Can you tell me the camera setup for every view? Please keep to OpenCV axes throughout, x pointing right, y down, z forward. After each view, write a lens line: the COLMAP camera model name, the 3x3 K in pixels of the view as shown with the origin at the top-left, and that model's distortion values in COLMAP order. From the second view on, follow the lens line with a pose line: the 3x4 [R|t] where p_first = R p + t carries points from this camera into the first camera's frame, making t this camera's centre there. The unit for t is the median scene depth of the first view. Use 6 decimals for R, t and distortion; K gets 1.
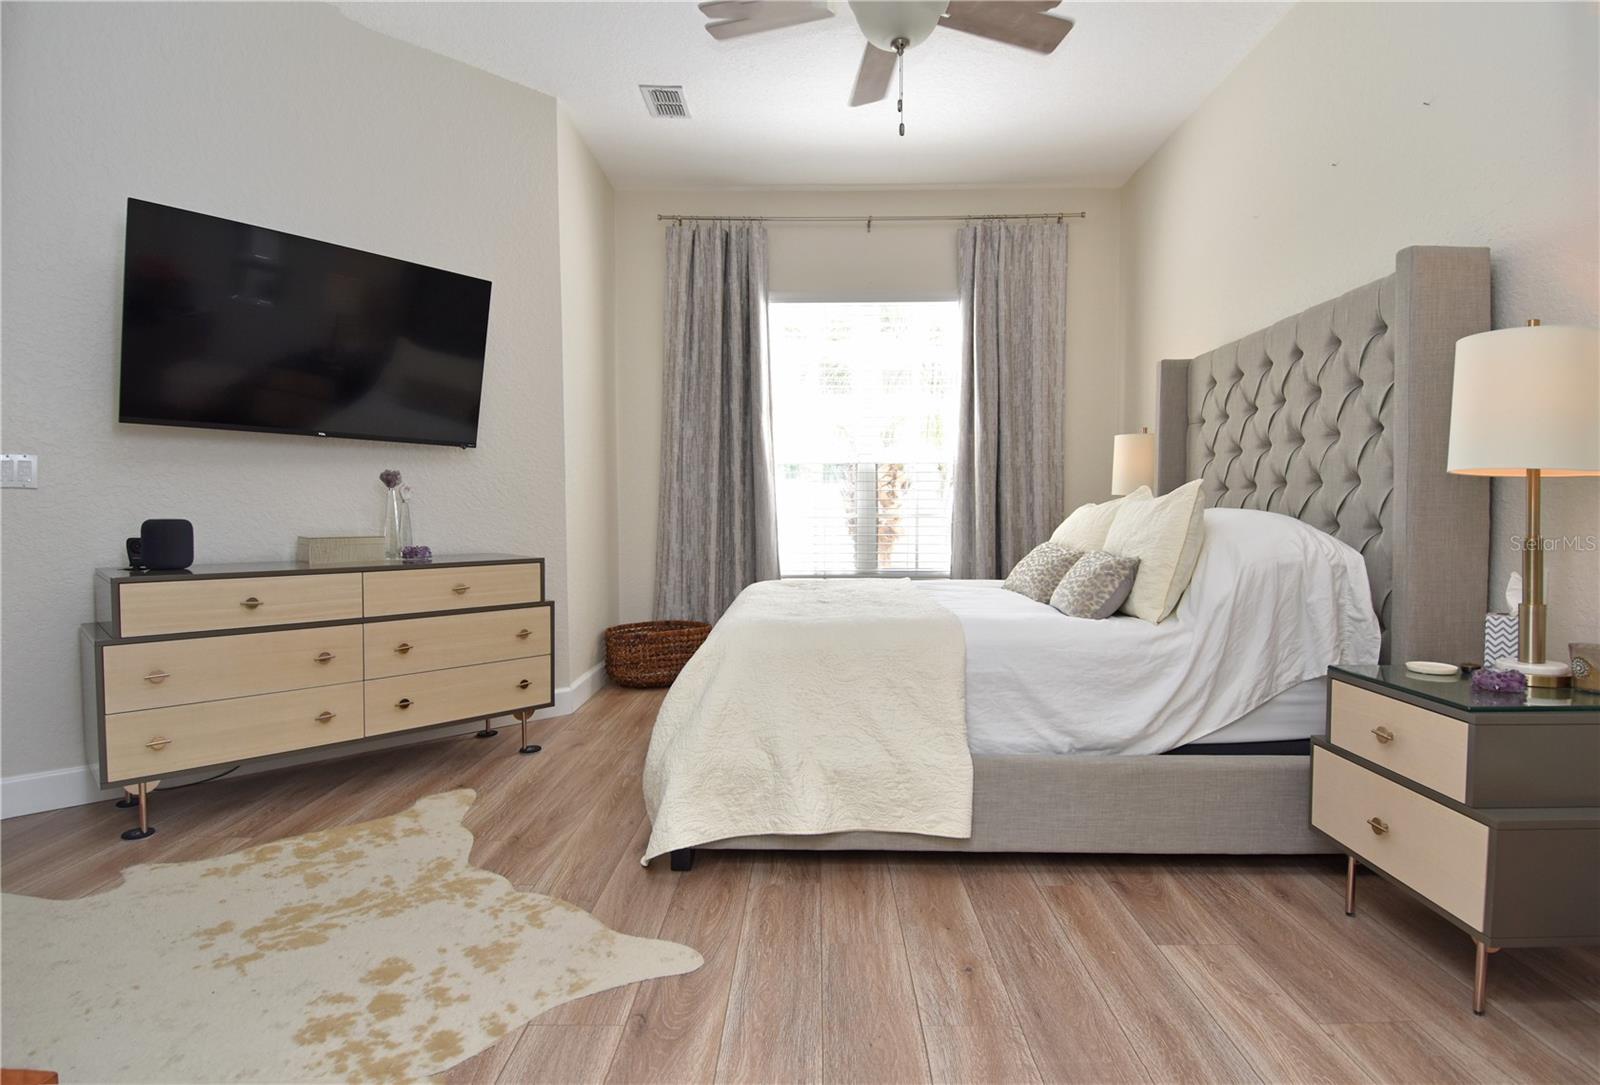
lens RADIAL K [[823.8, 0, 800.0], [0, 823.8, 542.5], [0, 0, 1]] dist [0.093538, -0.087363]
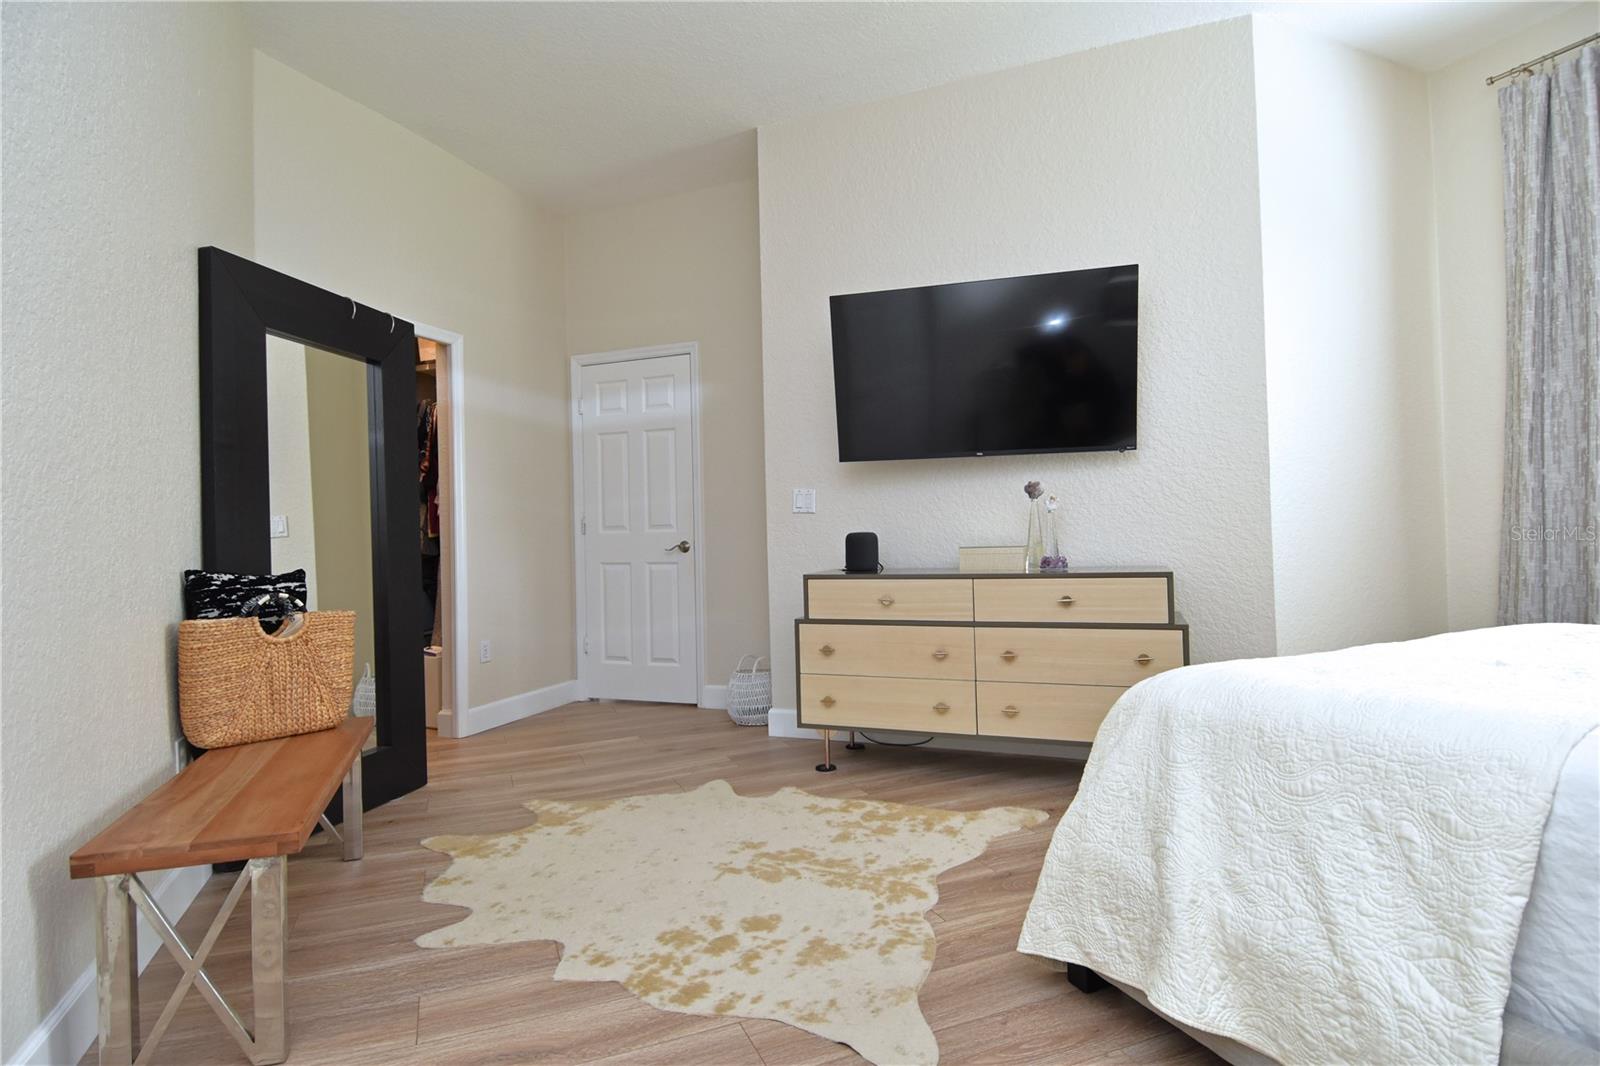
lens RADIAL K [[835.8, 0, 803.5], [0, 835.8, 539.0], [0, 0, 1]] dist [0.046110, -0.045026]
pose [[0.417498, -0.008419, -0.908639, 0.361939], [-0.012951, 0.999800, -0.015214, 0.003439], [0.908585, 0.018120, 0.417306, 0.356850]]
